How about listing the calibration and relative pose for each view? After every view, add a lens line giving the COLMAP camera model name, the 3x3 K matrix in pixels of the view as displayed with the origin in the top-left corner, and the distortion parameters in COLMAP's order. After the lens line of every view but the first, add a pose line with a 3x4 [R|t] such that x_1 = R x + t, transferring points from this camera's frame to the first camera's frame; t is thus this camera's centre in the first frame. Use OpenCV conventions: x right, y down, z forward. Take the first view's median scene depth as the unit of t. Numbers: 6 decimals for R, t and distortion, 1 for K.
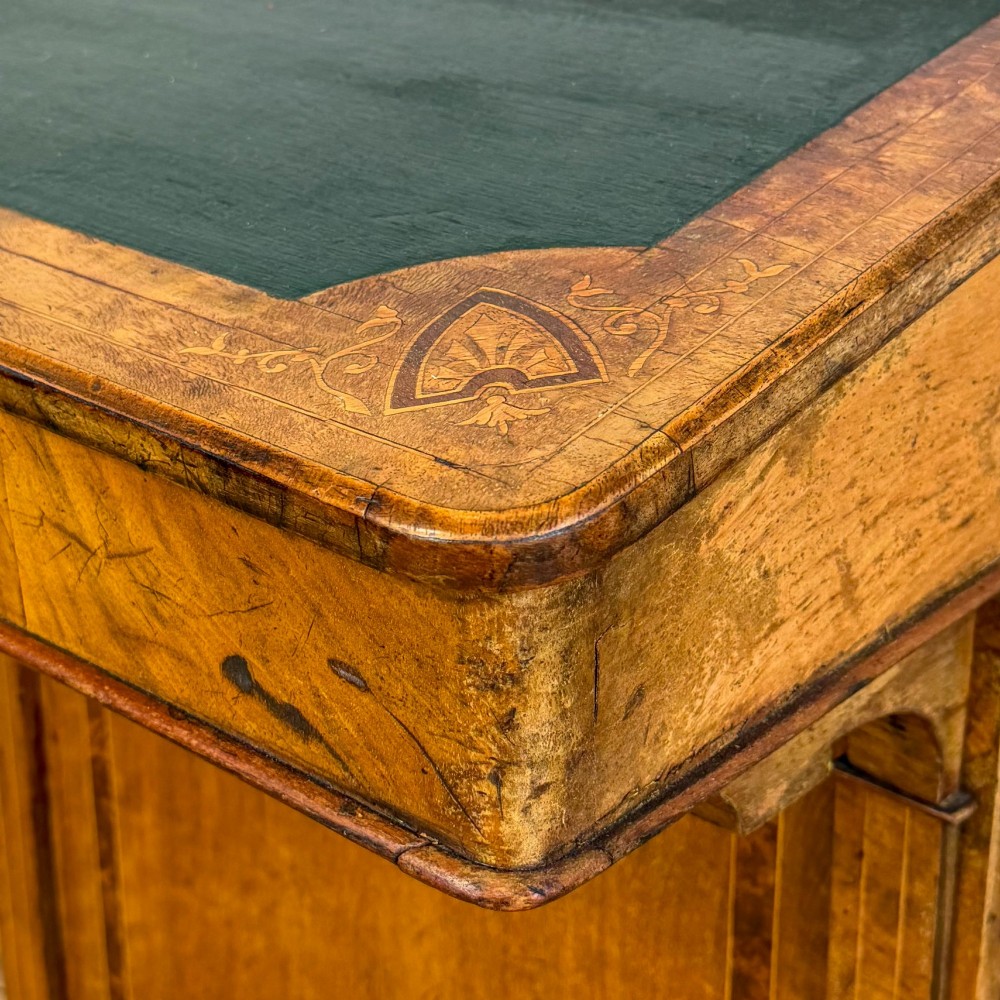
lens RADIAL K [[2018.8, 0, 470.9], [0, 2018.8, 406.7], [0, 0, 1]] dist [0.168641, -0.302191]
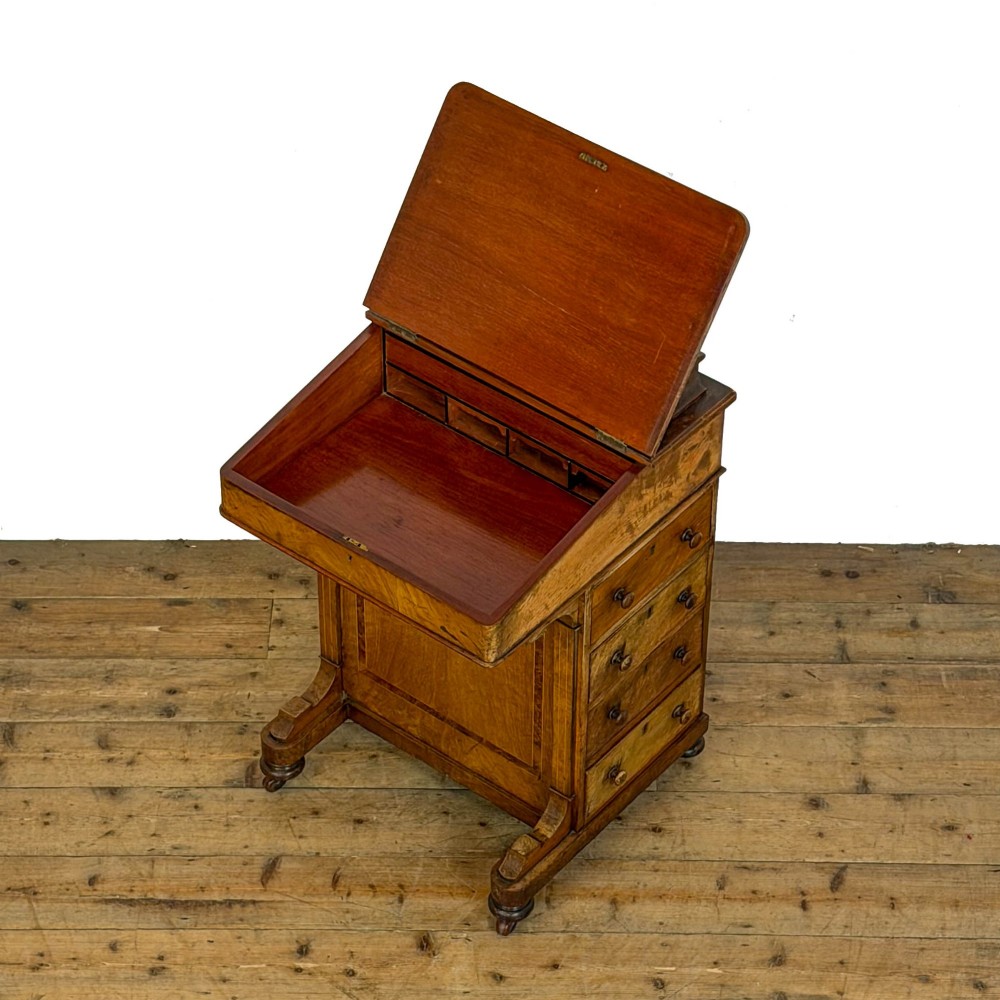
lens RADIAL K [[3012.0, 0, 478.4], [0, 3012.0, 528.4], [0, 0, 1]] dist [0.086618, 1.155181]
pose [[0.998987, -0.022094, 0.039193, -0.348667], [0.007443, 0.940270, 0.340350, -3.137471], [-0.044372, -0.339713, 0.939482, -7.184546]]
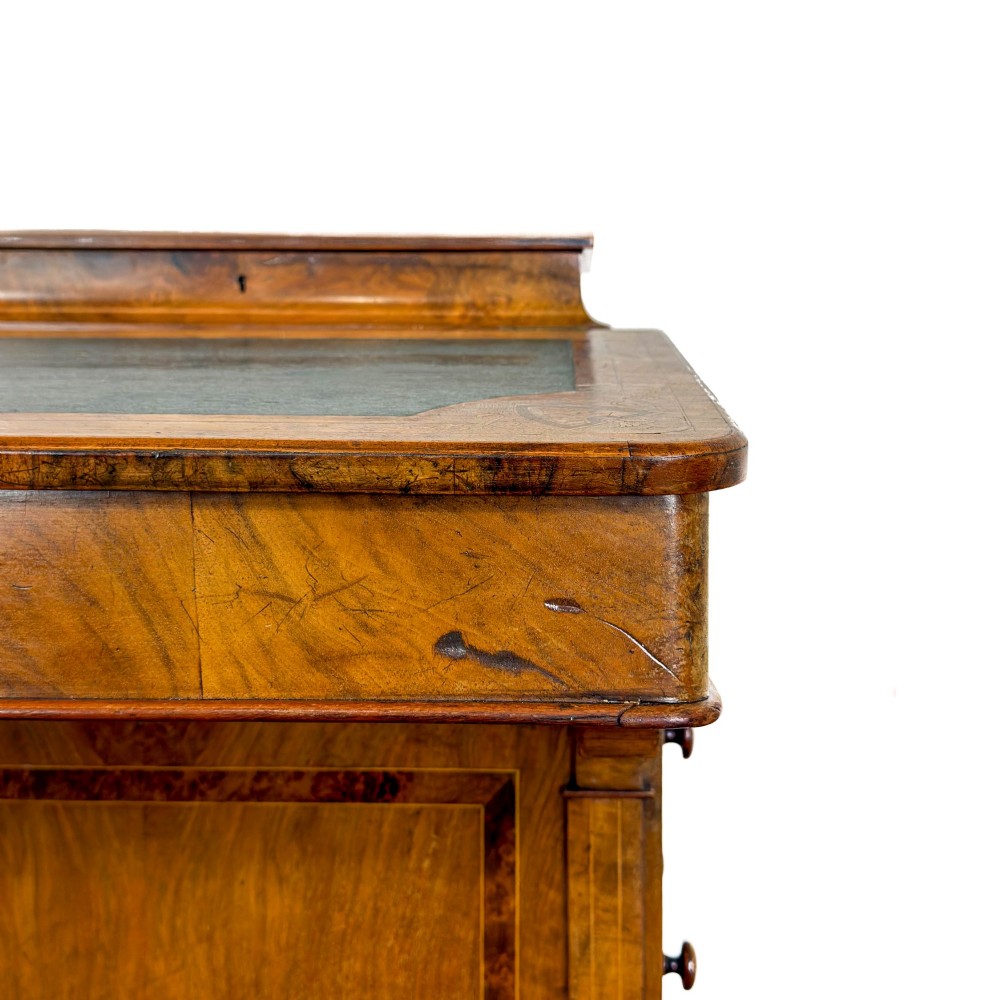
lens RADIAL K [[1276.8, 0, 500.0], [0, 1276.8, 500.0], [0, 0, 1]] dist [0.201866, -0.560157]
pose [[0.775976, -0.020323, 0.630435, -0.644106], [0.230336, 0.939587, -0.253222, 0.266213], [-0.587203, 0.341706, 0.733778, 0.272741]]
